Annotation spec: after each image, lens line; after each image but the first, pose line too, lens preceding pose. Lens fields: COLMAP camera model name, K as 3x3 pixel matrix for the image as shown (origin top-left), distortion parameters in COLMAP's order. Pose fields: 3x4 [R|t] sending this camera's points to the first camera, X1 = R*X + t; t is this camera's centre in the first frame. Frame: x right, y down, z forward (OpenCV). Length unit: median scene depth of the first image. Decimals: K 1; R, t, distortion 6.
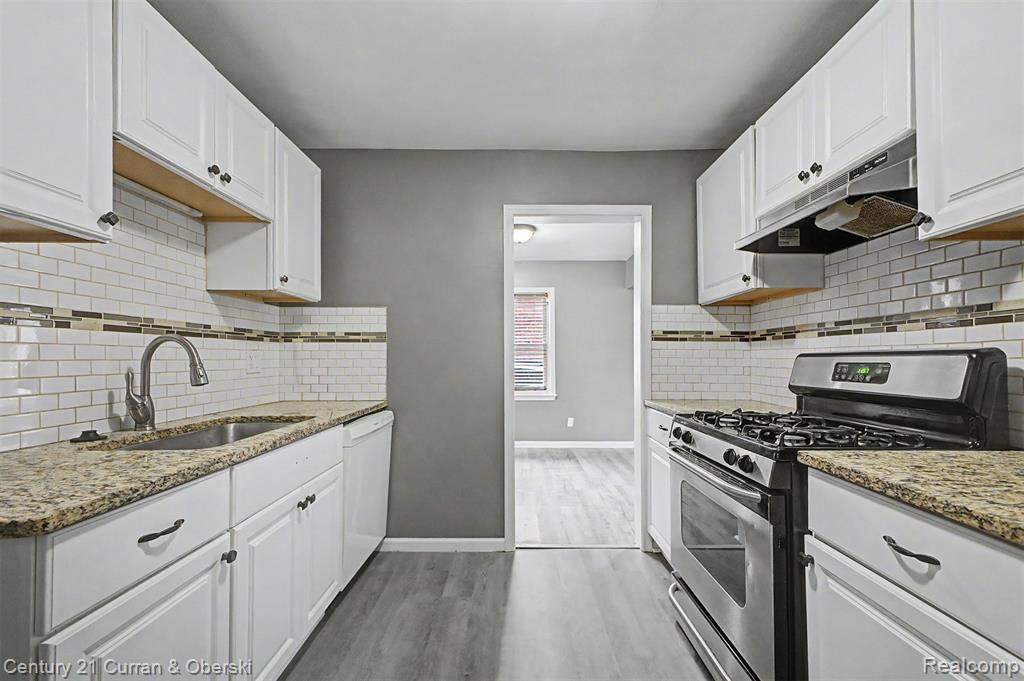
lens RADIAL K [[411.5, 0, 515.8], [0, 411.5, 350.3], [0, 0, 1]] dist [0.019963, -0.008224]
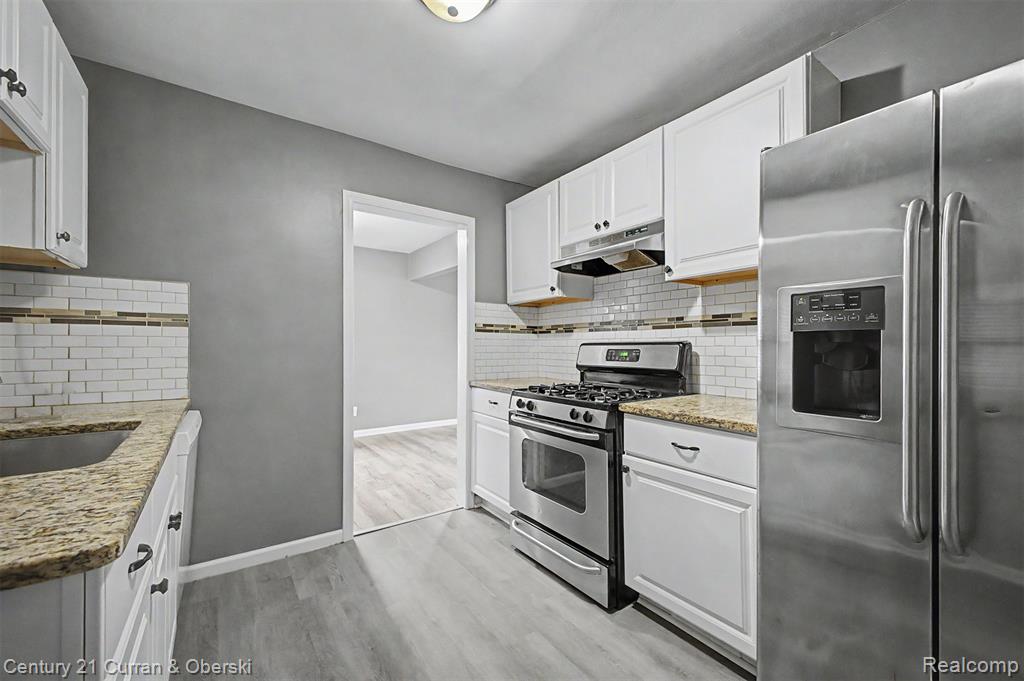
lens RADIAL K [[405.5, 0, 512.0], [0, 405.5, 340.5], [0, 0, 1]] dist [0.013369, -0.007880]
pose [[0.817287, 0.008727, 0.576165, -0.330689], [-0.011738, 0.999930, 0.001504, -0.000920], [-0.576111, -0.007992, 0.817332, -0.028841]]
